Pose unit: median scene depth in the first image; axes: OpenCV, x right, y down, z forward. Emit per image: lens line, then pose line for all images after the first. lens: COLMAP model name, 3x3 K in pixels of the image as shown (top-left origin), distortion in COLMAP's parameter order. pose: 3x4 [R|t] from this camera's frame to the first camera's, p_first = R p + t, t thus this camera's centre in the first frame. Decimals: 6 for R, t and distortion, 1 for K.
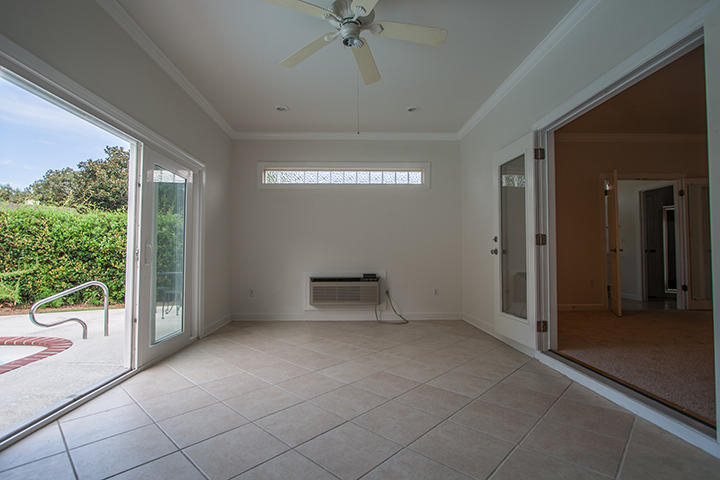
lens RADIAL K [[353.5, 0, 356.3], [0, 353.5, 244.7], [0, 0, 1]] dist [-0.014081, 0.001481]
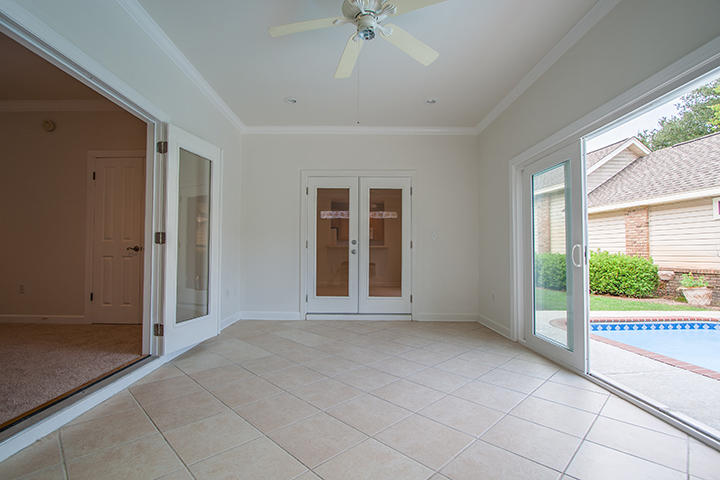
lens RADIAL K [[353.5, 0, 356.3], [0, 353.5, 244.7], [0, 0, 1]] dist [-0.014081, 0.001481]
pose [[-0.999801, -0.001180, 0.019909, -0.008389], [-0.002171, 0.998756, -0.049812, 0.054030], [-0.019826, -0.049845, -0.998560, 2.126164]]
